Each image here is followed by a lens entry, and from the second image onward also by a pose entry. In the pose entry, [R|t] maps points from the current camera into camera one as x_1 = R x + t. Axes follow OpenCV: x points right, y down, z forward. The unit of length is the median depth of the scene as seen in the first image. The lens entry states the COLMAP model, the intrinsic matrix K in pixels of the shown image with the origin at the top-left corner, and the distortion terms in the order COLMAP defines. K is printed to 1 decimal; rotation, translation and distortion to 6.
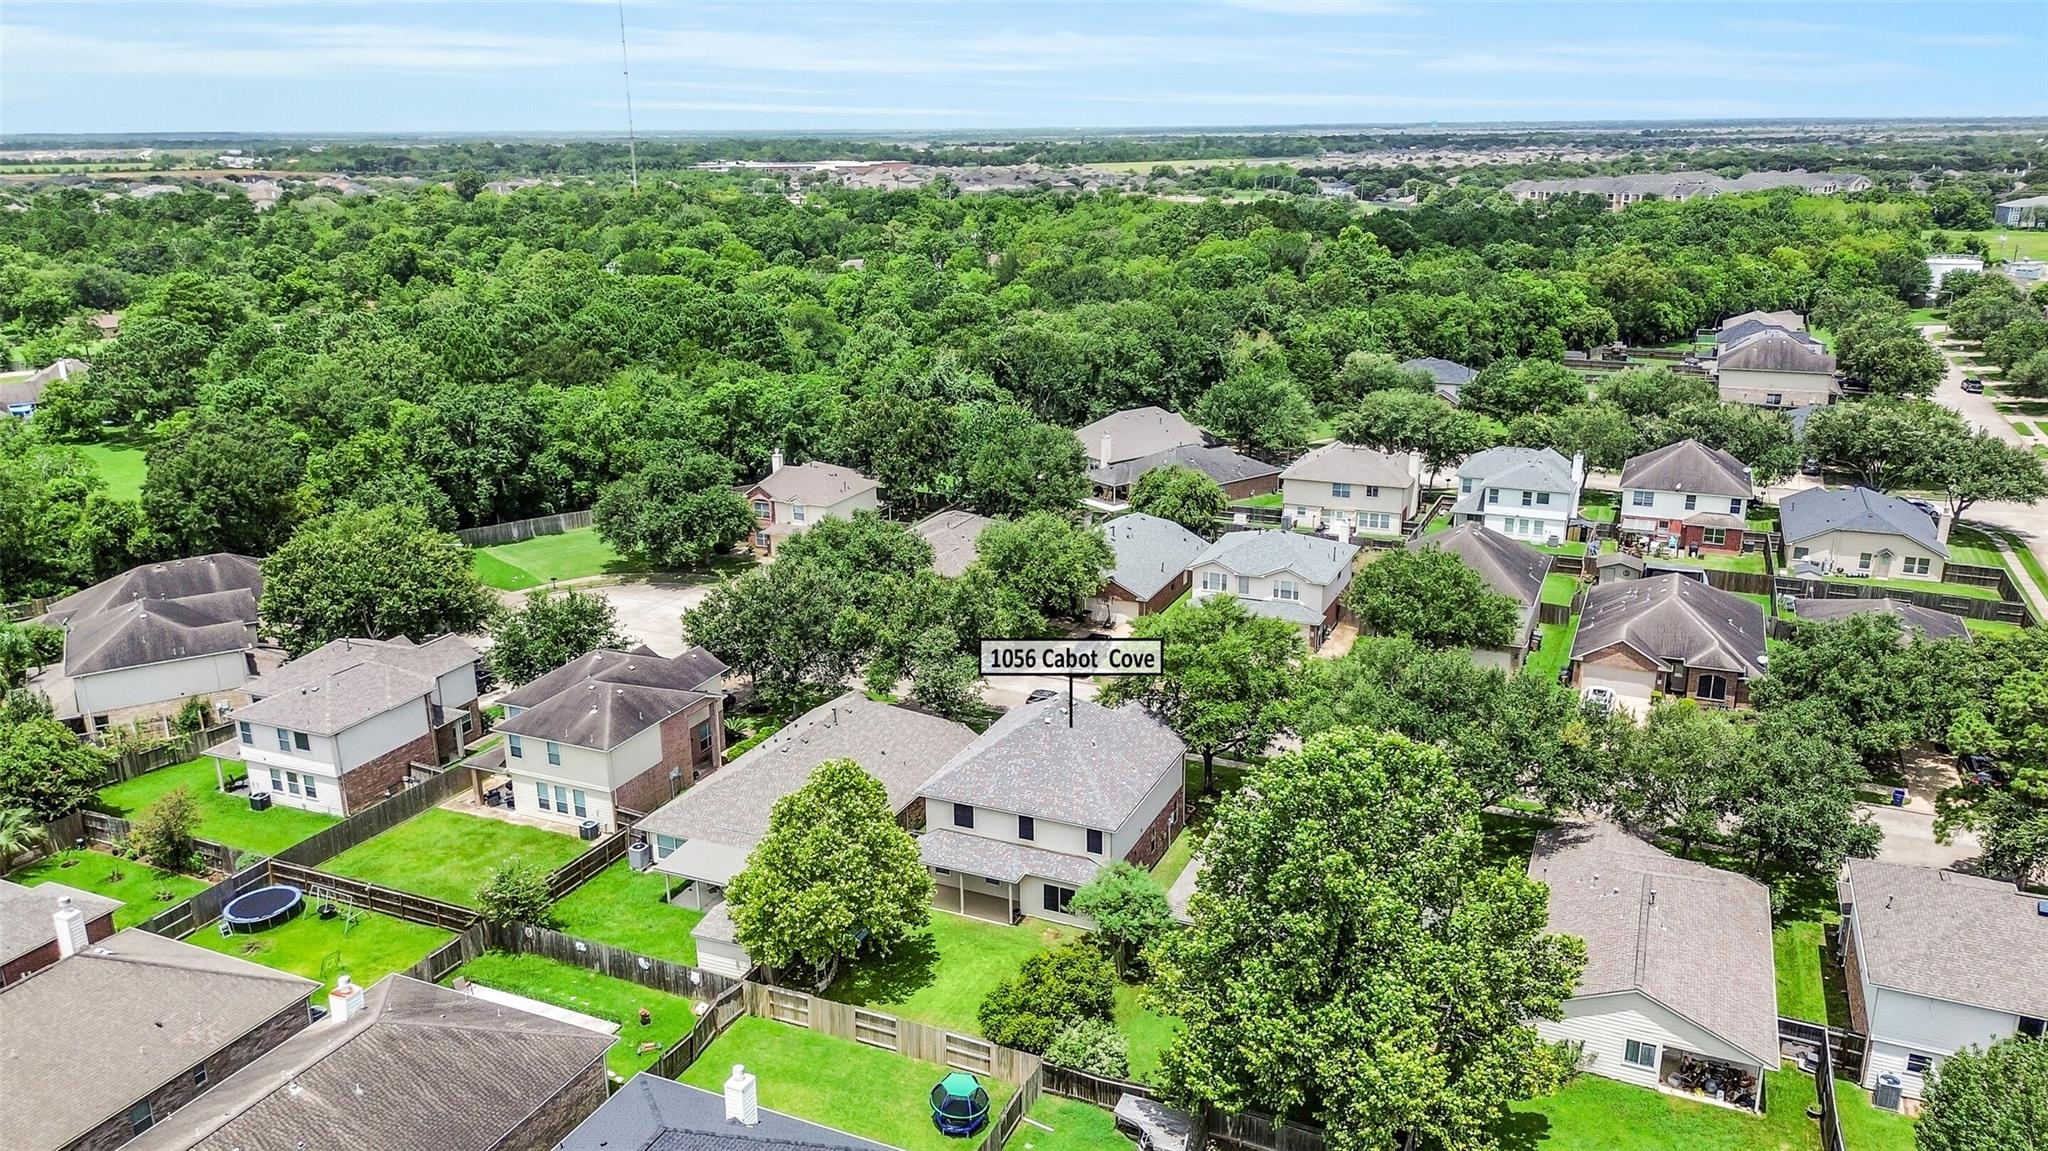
lens RADIAL K [[1481.1, 0, 1024.0], [0, 1481.1, 575.5], [0, 0, 1]] dist [0.090851, -0.099474]
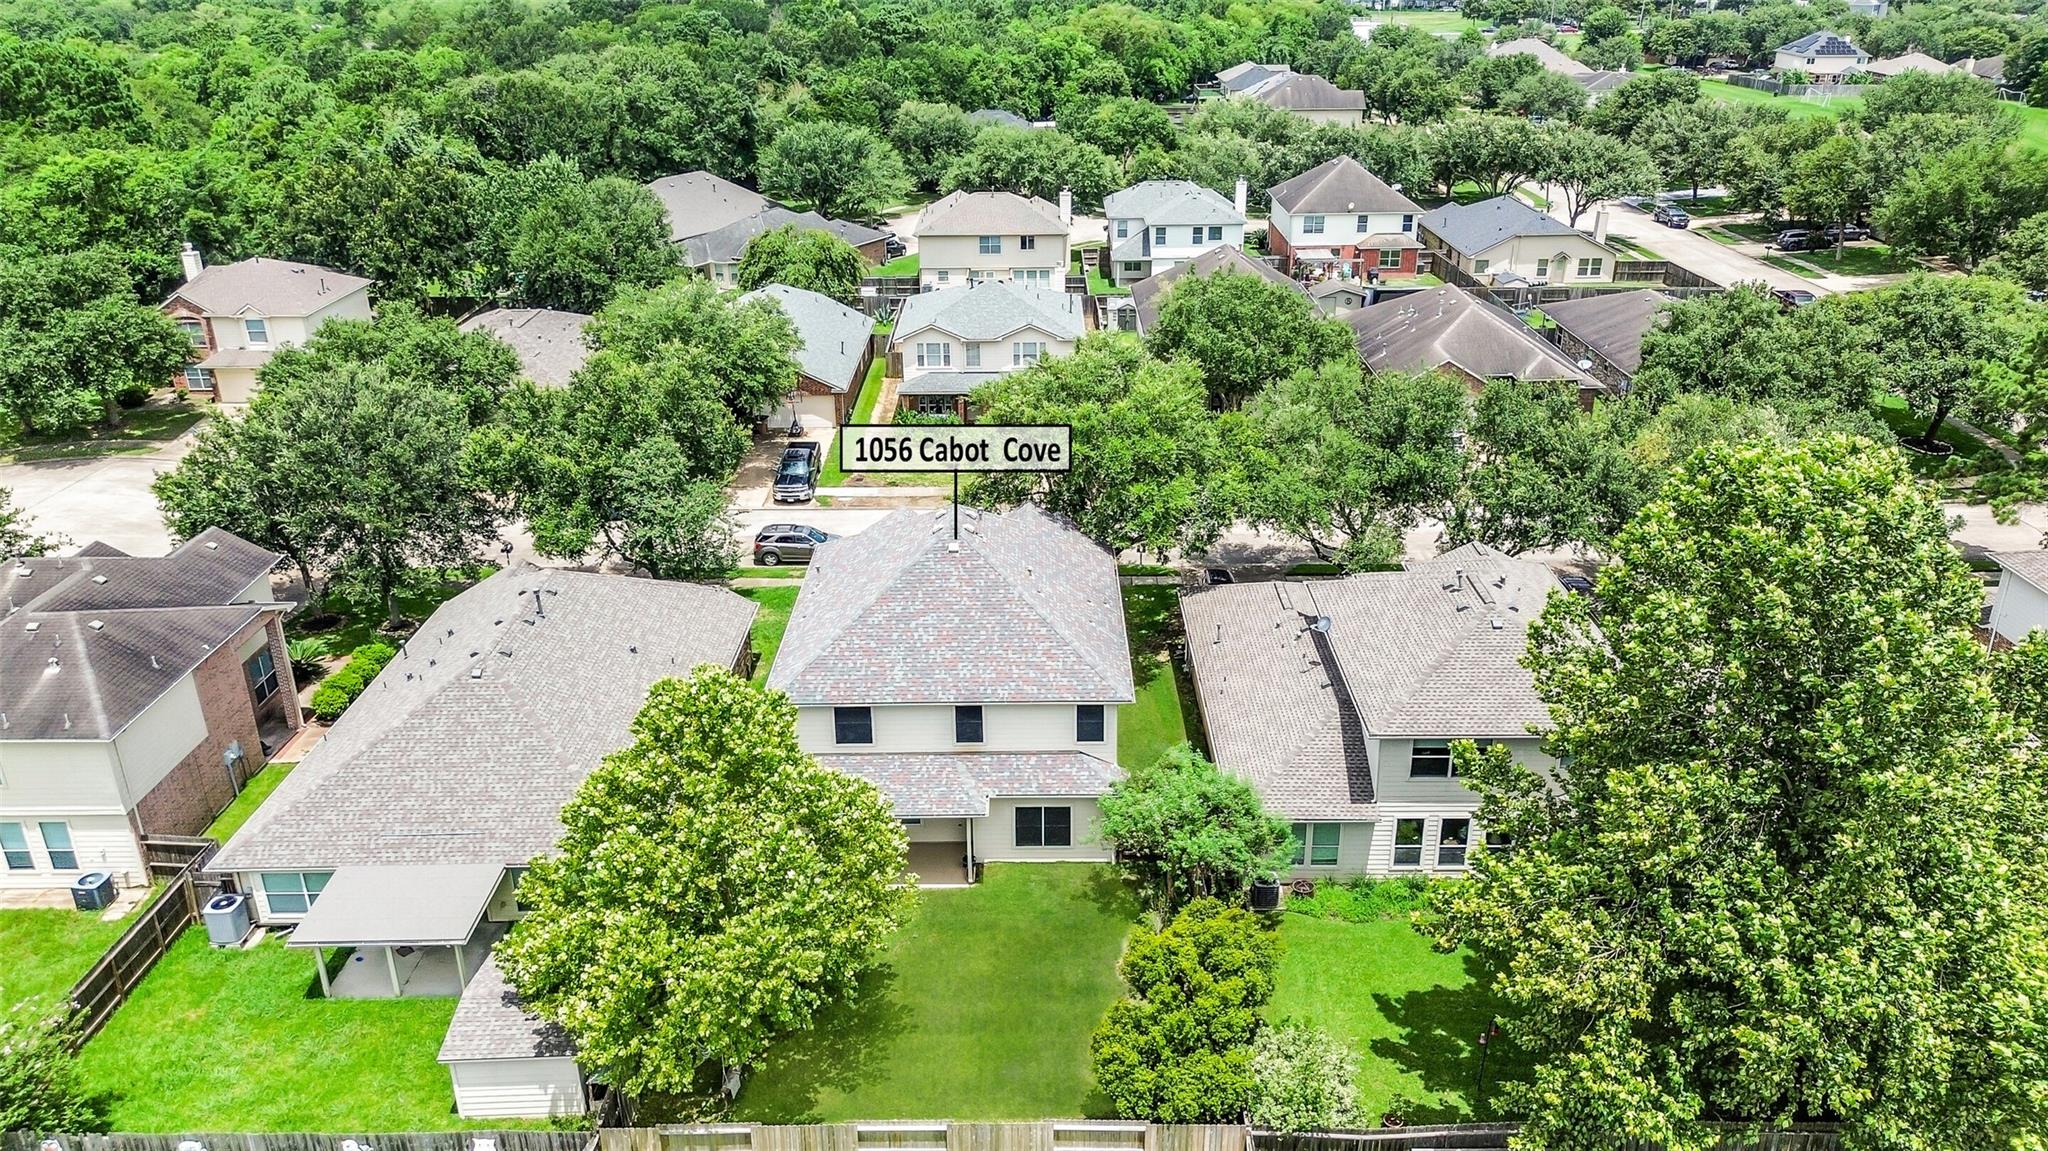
lens RADIAL K [[1481.1, 0, 1024.0], [0, 1481.1, 575.5], [0, 0, 1]] dist [0.090851, -0.099474]
pose [[0.914867, -0.159012, 0.371126, -0.111369], [0.119171, 0.984578, 0.128079, 0.020950], [-0.385768, -0.072948, 0.919707, 0.256168]]
